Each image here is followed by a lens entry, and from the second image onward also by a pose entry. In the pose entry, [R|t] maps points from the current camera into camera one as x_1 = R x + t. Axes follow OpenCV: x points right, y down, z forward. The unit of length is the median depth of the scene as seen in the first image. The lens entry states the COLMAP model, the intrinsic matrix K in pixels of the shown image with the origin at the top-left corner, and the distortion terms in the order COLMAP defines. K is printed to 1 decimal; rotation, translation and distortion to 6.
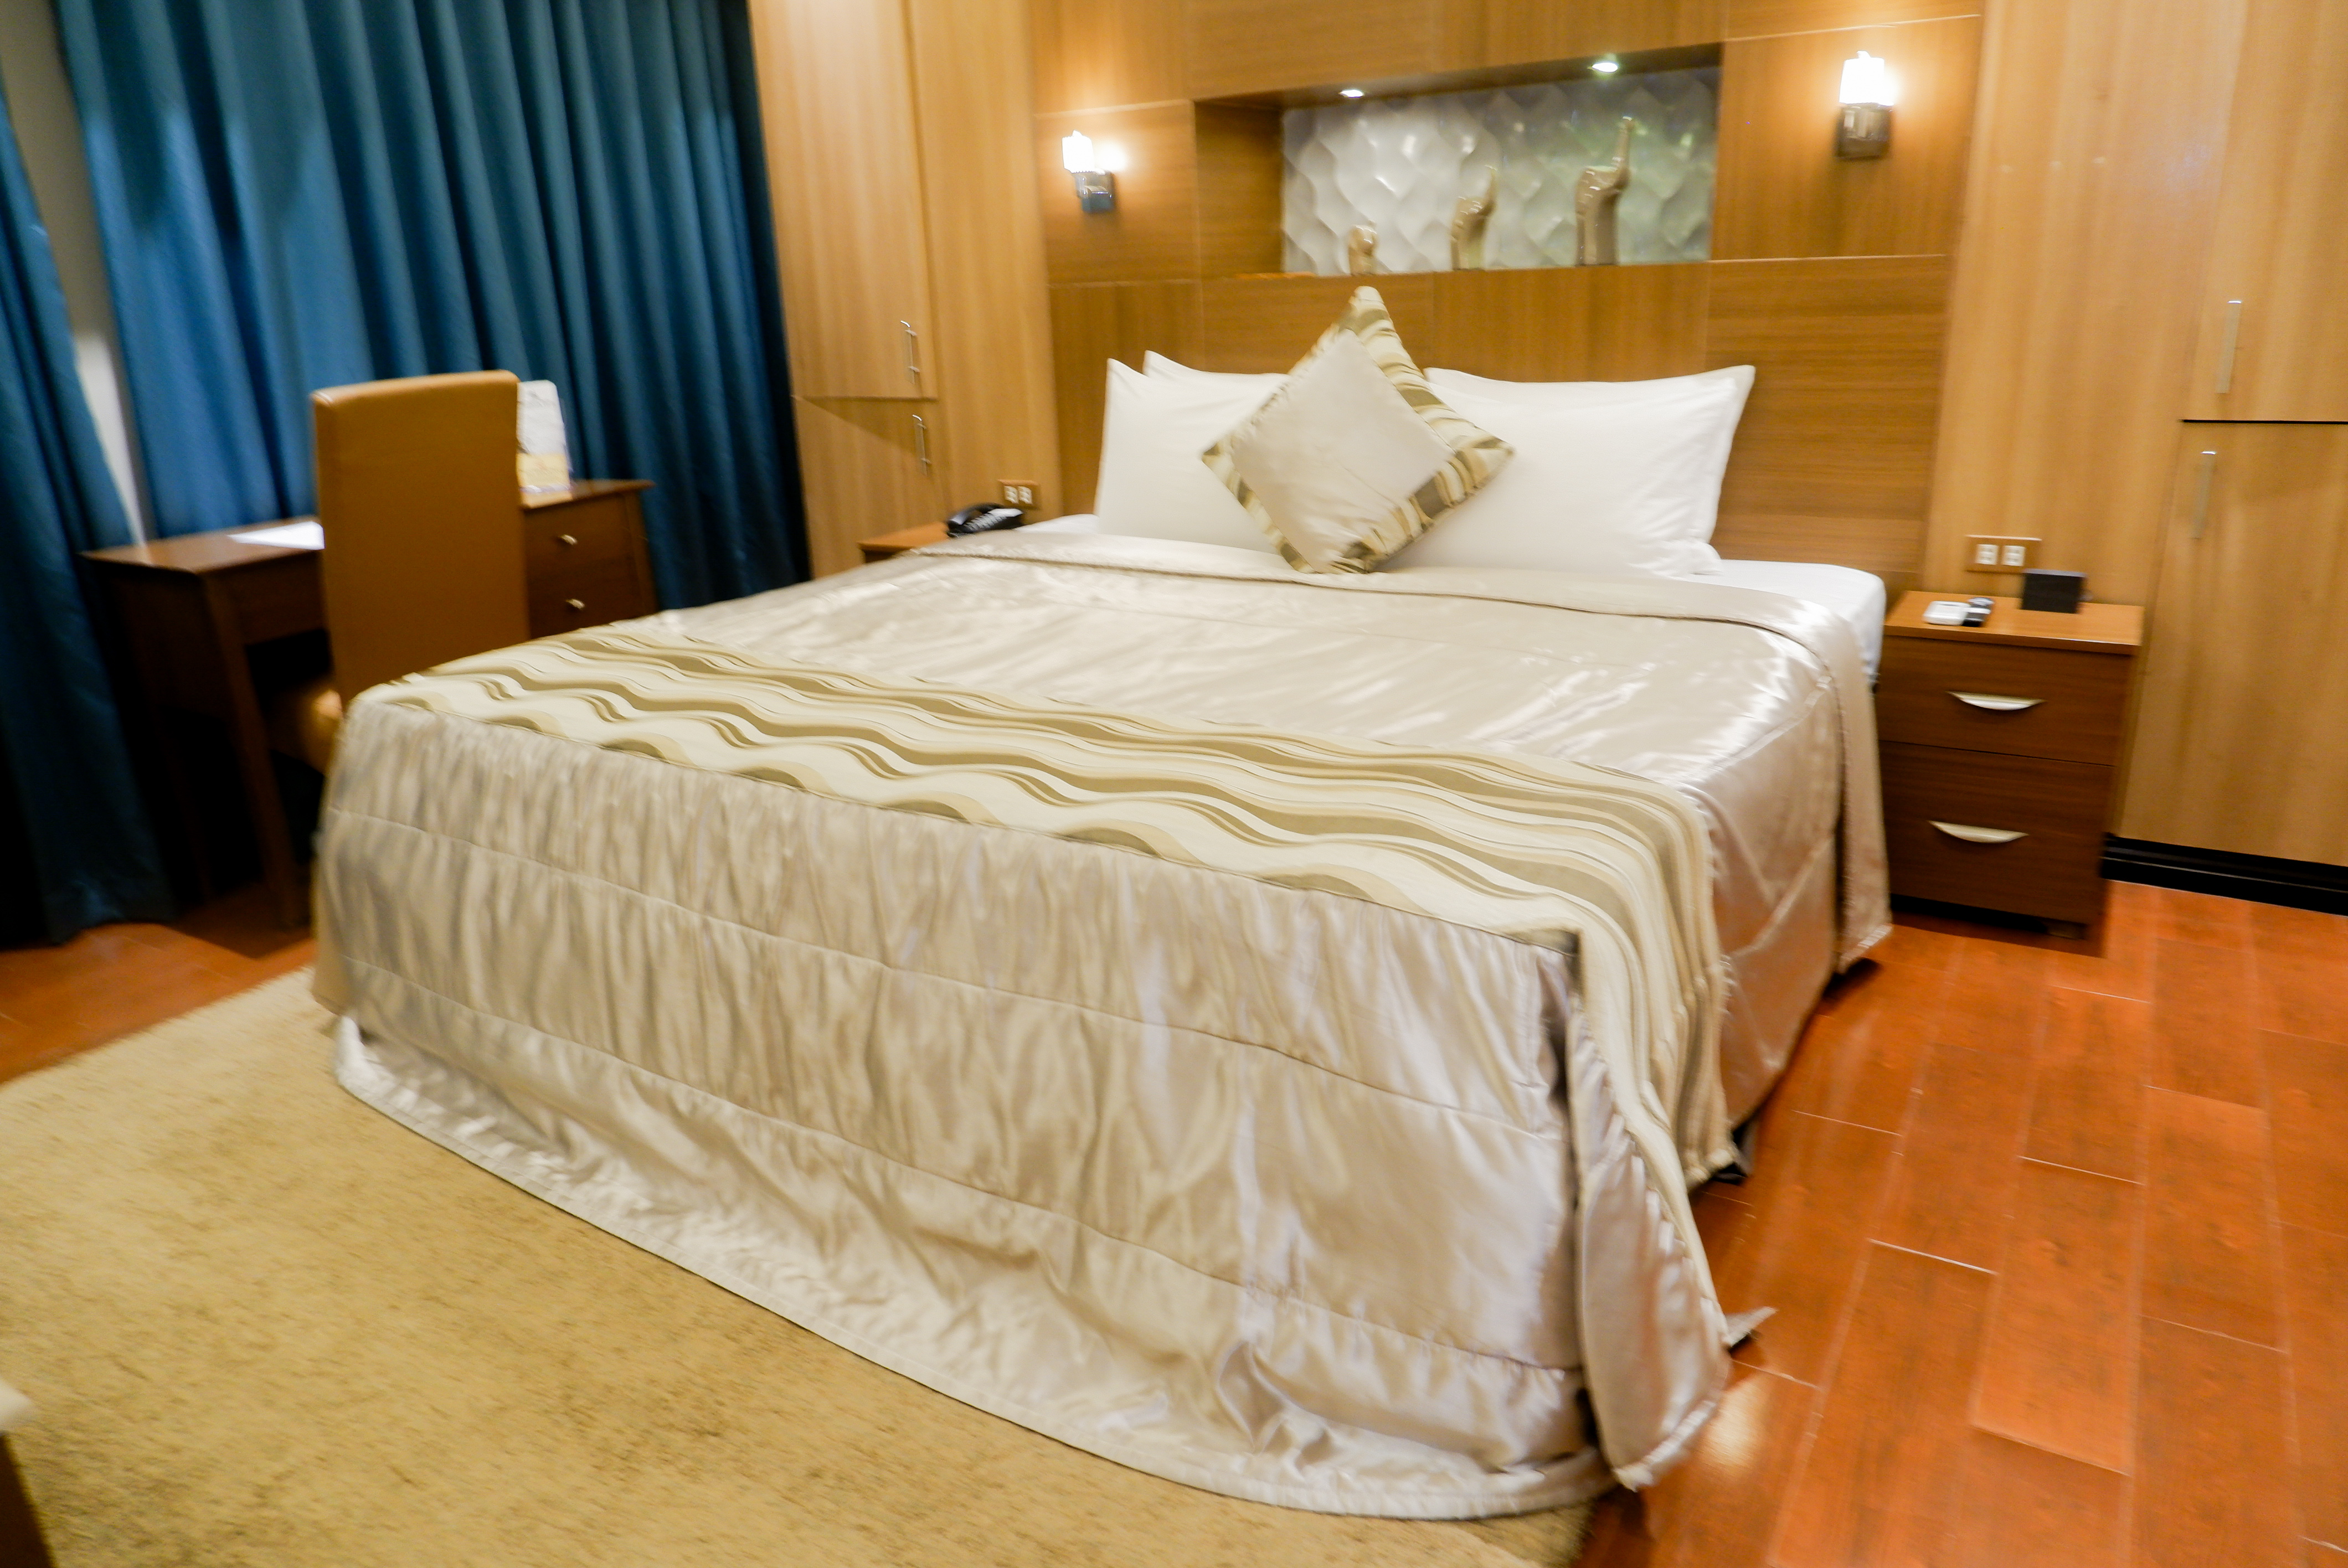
lens RADIAL K [[1519.3, 0, 1192.9], [0, 1519.3, 790.9], [0, 0, 1]] dist [-0.017412, 0.002441]
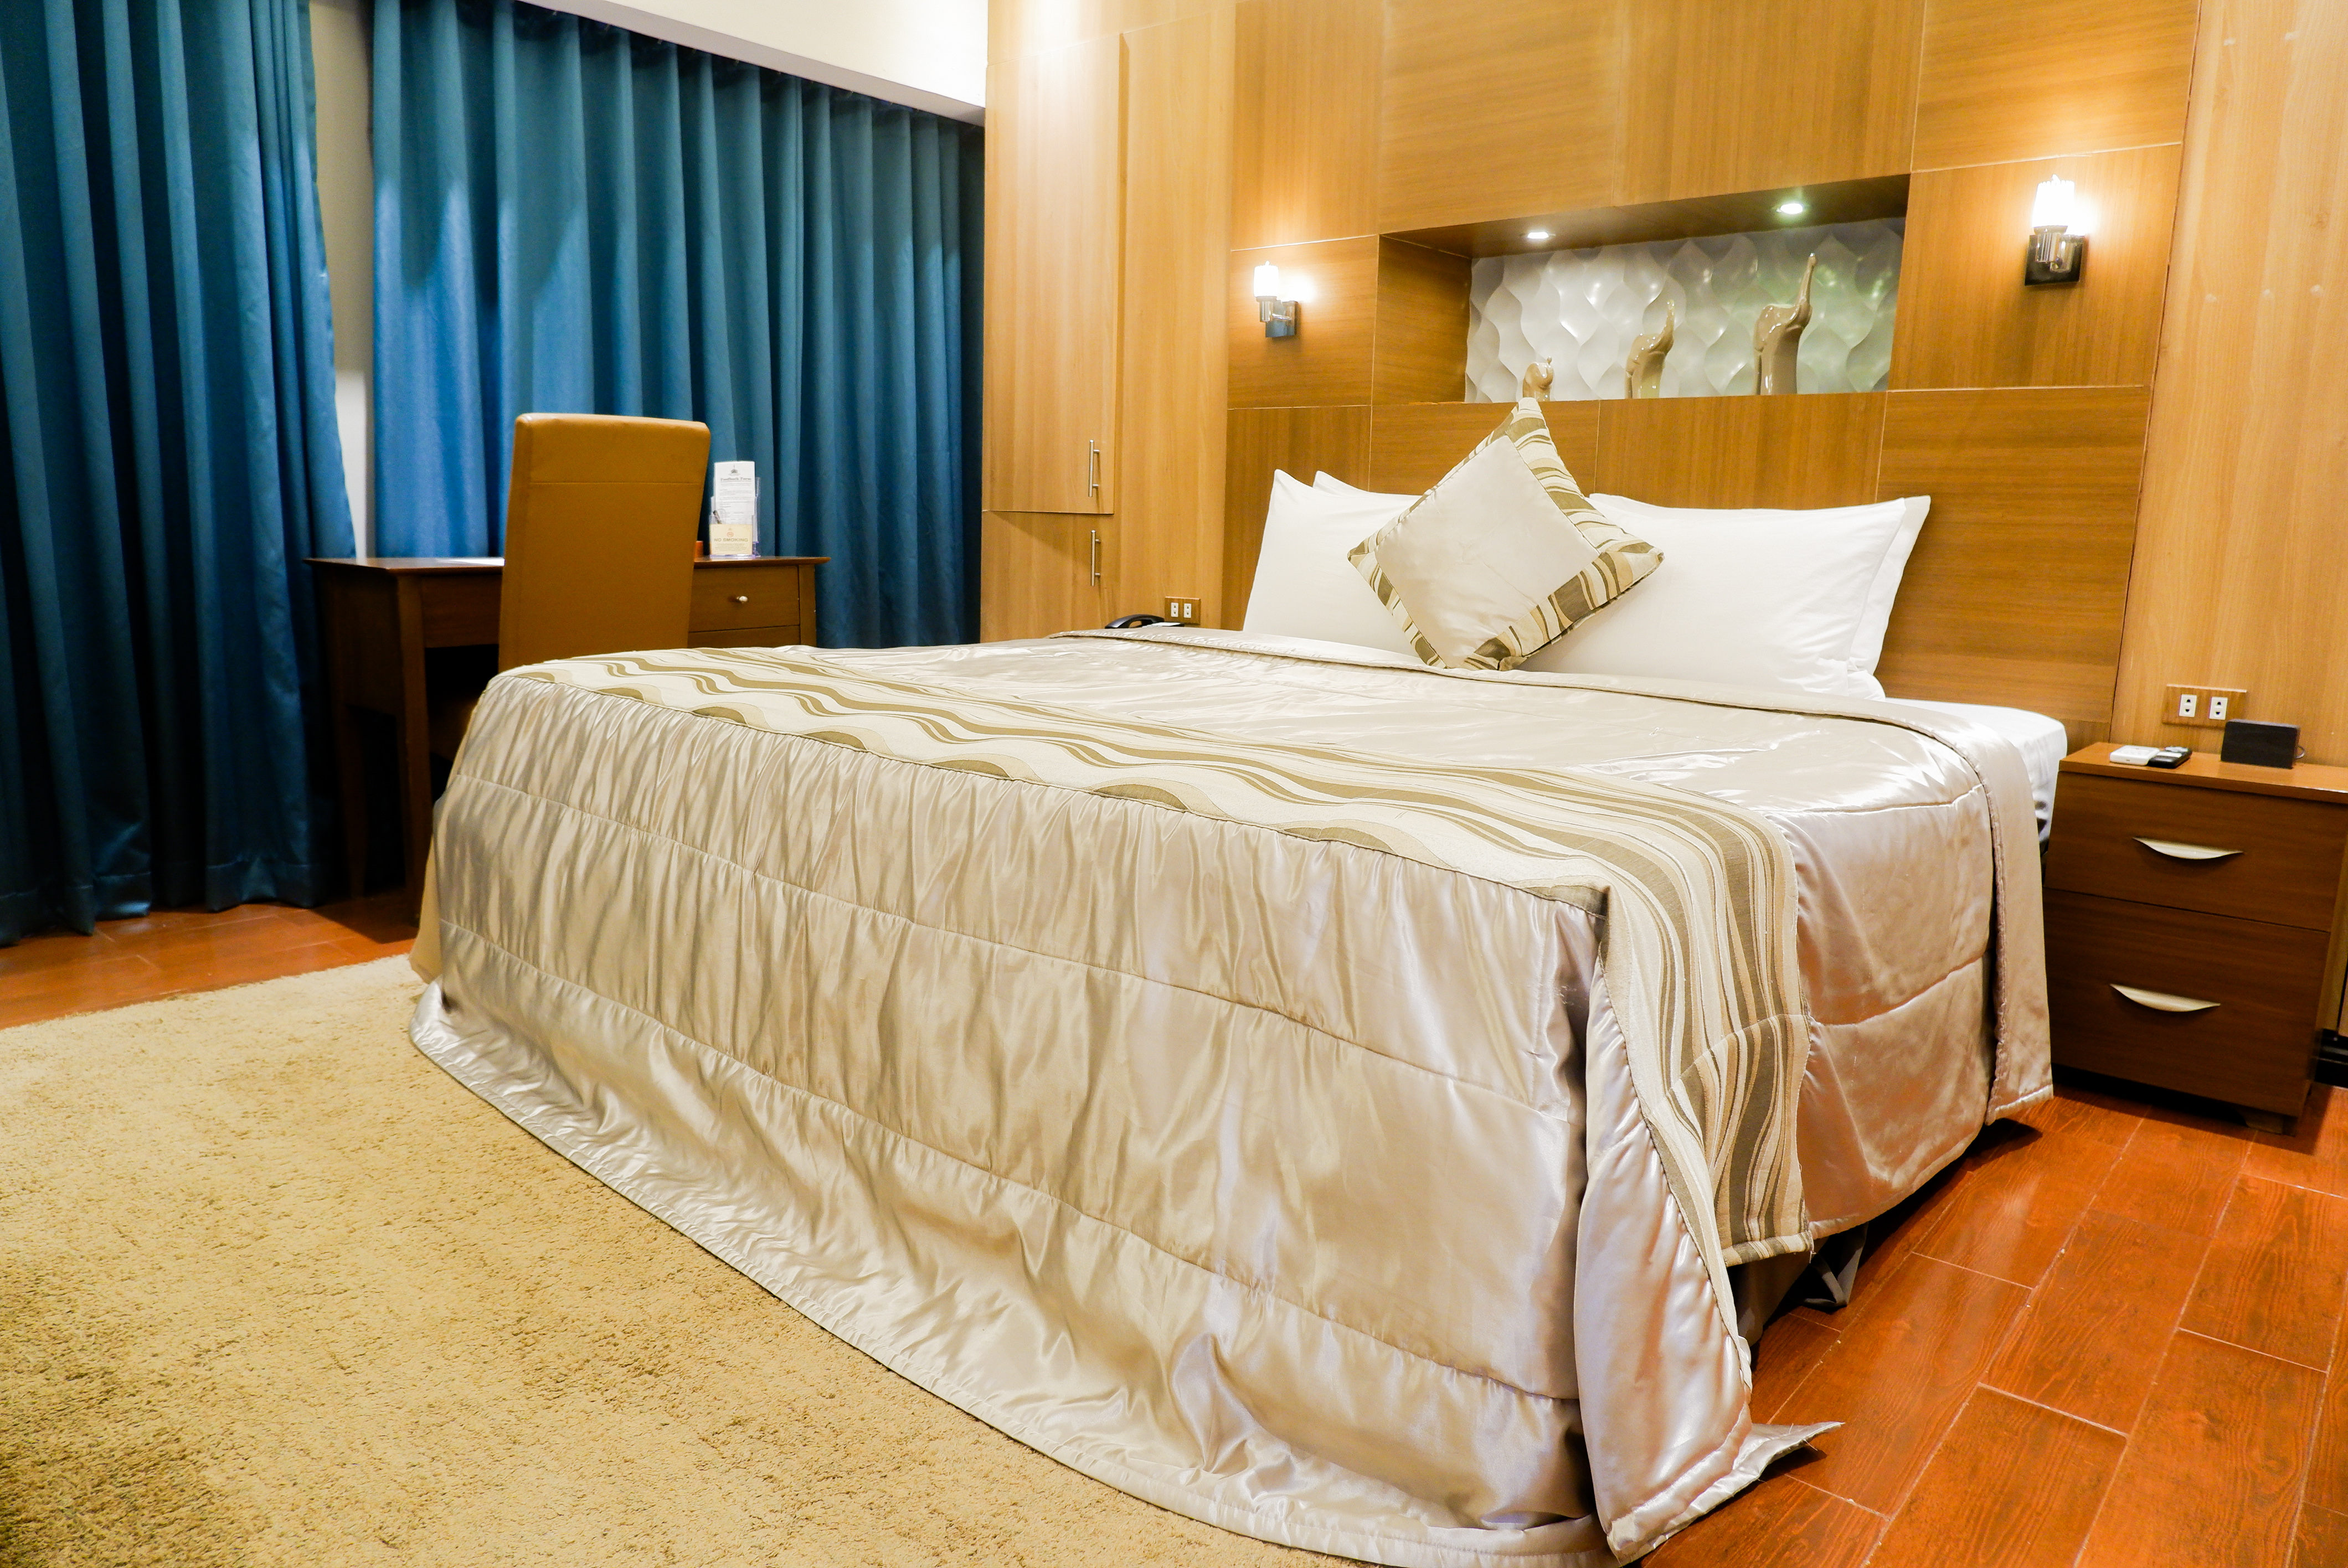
lens RADIAL K [[1519.3, 0, 1193.2], [0, 1519.3, 804.6], [0, 0, 1]] dist [-0.017412, 0.002441]
pose [[0.985611, 0.094233, -0.140324, 0.082657], [-0.113516, 0.984123, -0.136438, 0.120292], [0.125239, 0.150404, 0.980660, 0.046618]]
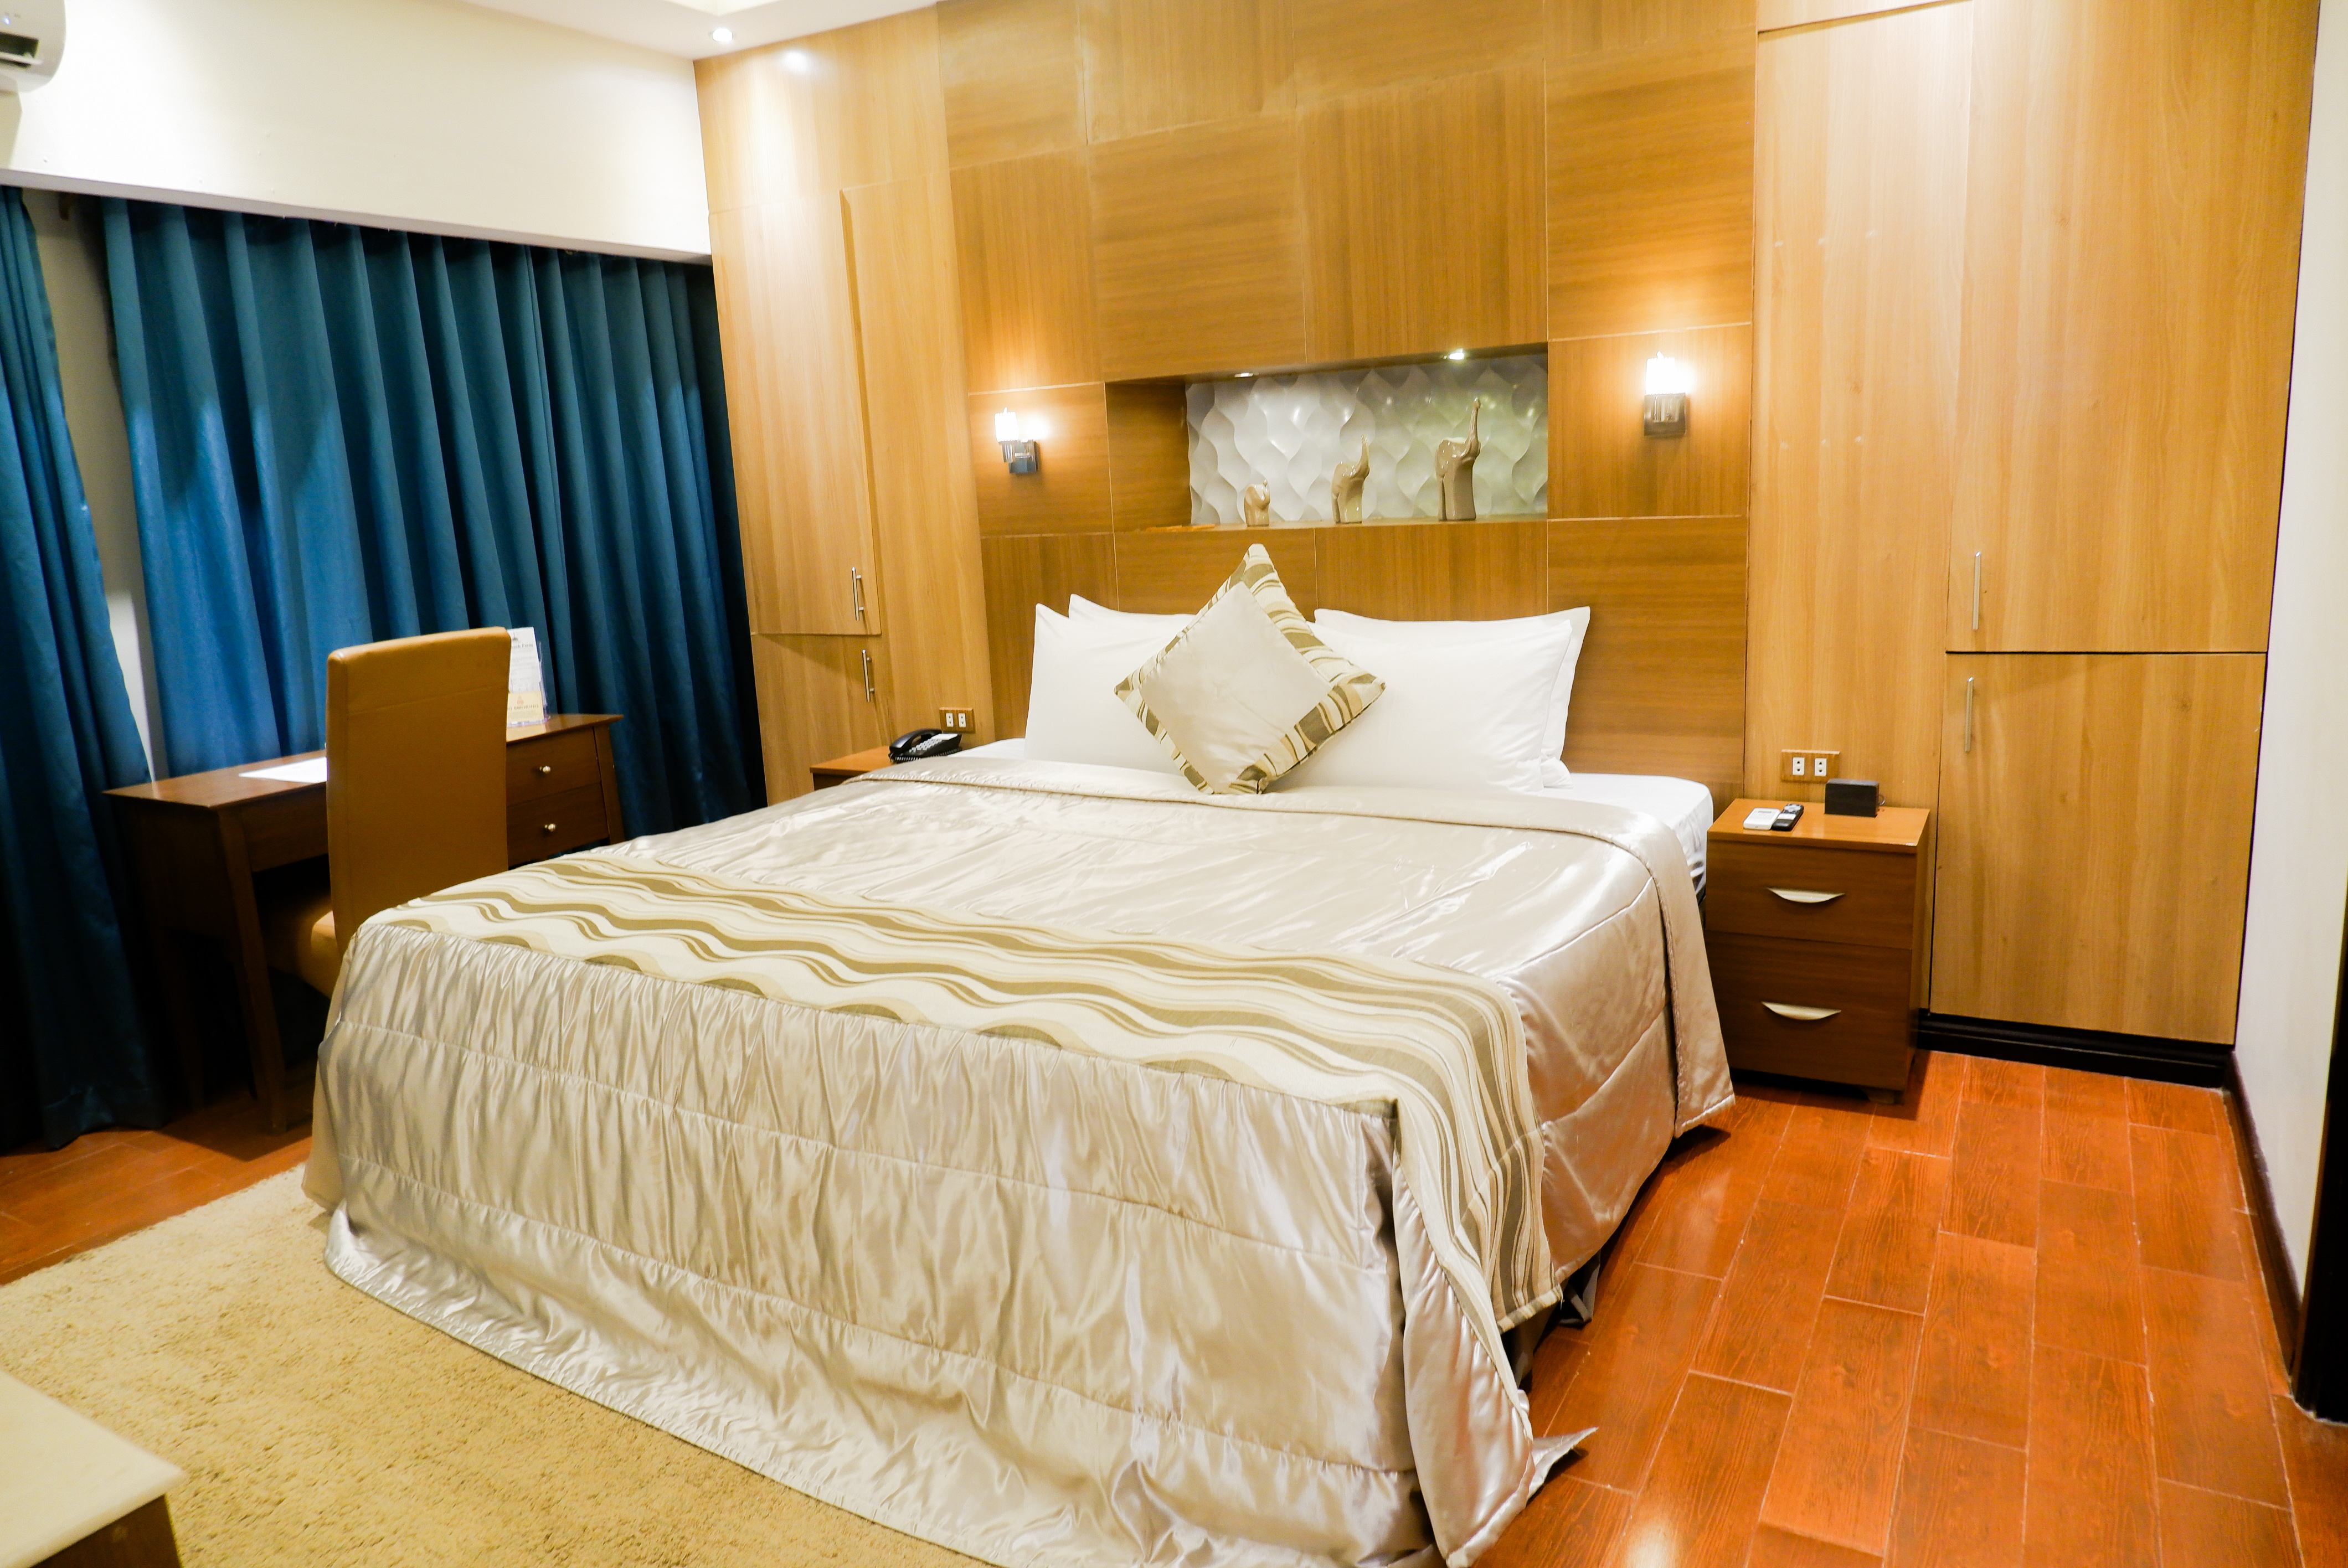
lens RADIAL K [[1519.3, 0, 1190.7], [0, 1519.3, 792.5], [0, 0, 1]] dist [-0.017412, 0.002441]
pose [[0.999296, -0.015736, 0.034054, 0.029993], [0.019833, 0.992142, -0.123535, -0.004565], [-0.031843, 0.124124, 0.991756, -0.159248]]
